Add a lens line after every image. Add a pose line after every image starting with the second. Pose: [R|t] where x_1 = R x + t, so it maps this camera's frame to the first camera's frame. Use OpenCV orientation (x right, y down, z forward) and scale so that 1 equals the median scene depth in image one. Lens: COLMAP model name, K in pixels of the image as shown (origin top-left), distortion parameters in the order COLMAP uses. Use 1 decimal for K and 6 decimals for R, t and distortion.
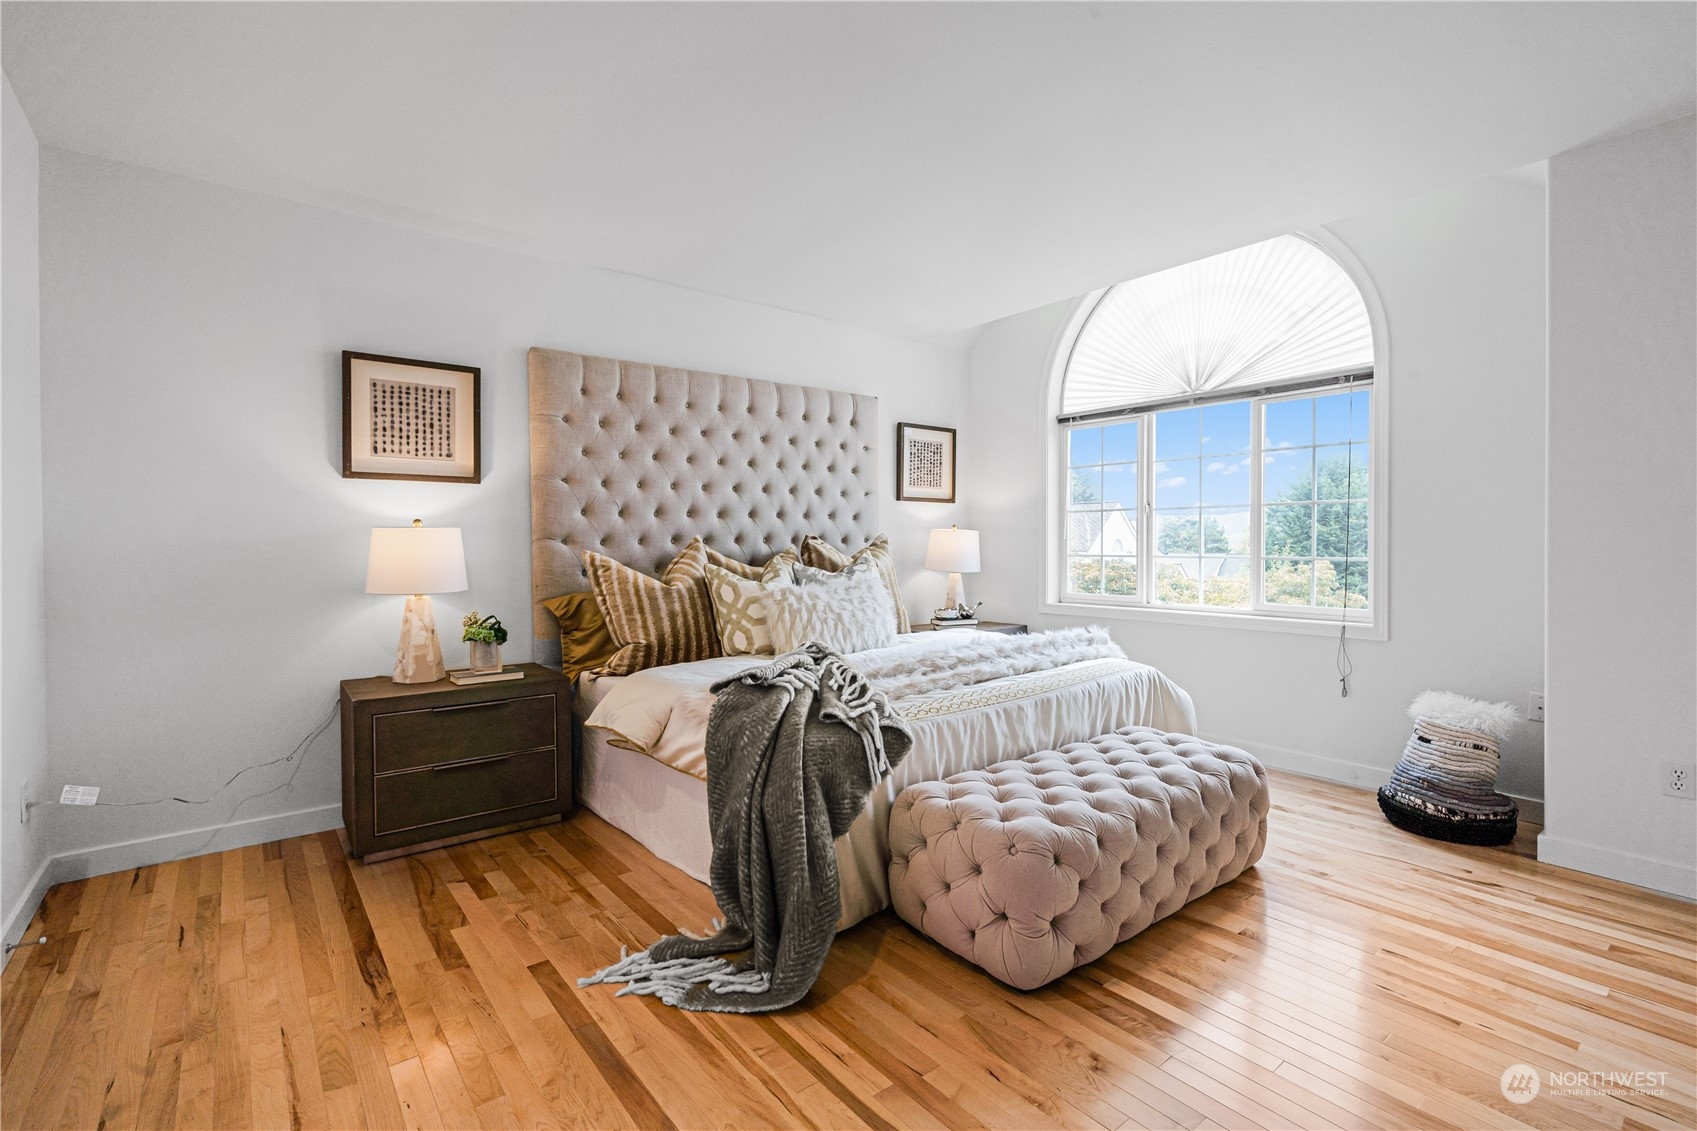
lens RADIAL K [[769.7, 0, 847.3], [0, 769.7, 558.4], [0, 0, 1]] dist [-0.002752, 0.001182]
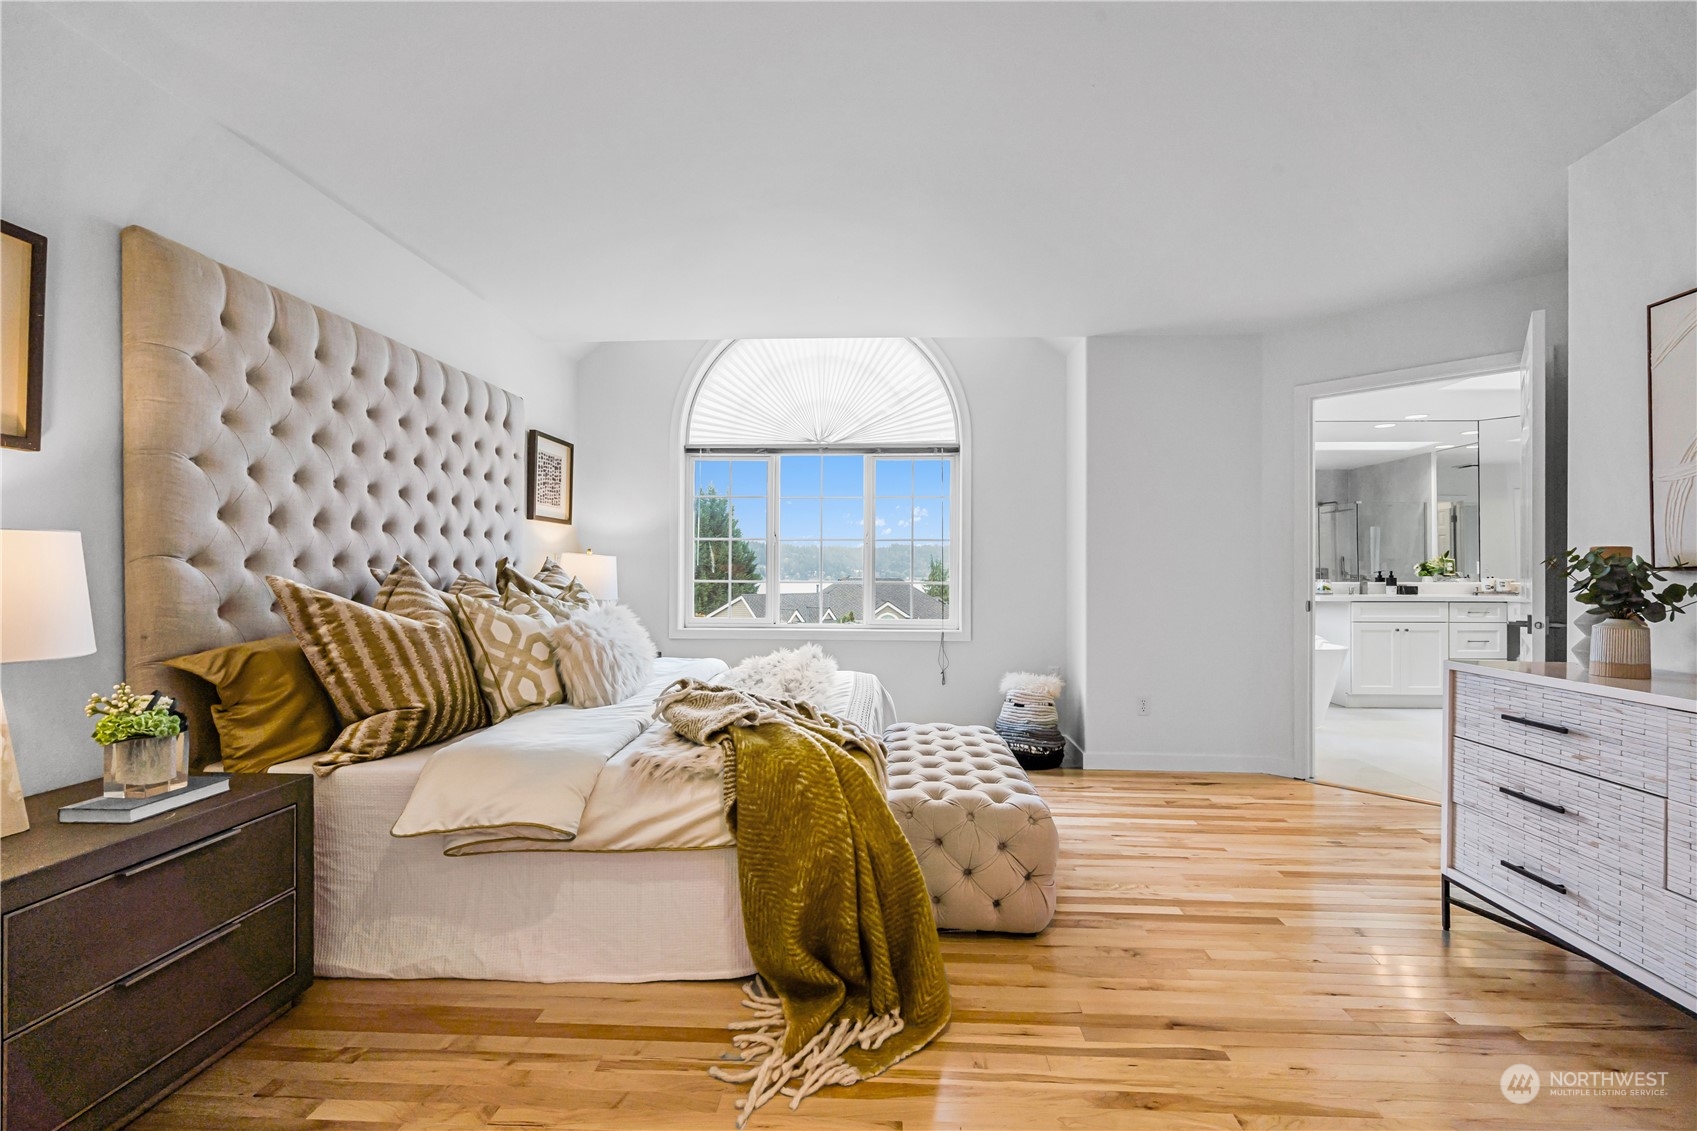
lens RADIAL K [[779.9, 0, 848.1], [0, 779.9, 571.5], [0, 0, 1]] dist [-0.003394, 0.000625]
pose [[0.664145, 0.005088, 0.747587, -0.514098], [0.009424, 0.999840, -0.015176, 0.000417], [-0.747545, 0.017124, 0.663991, 0.221673]]
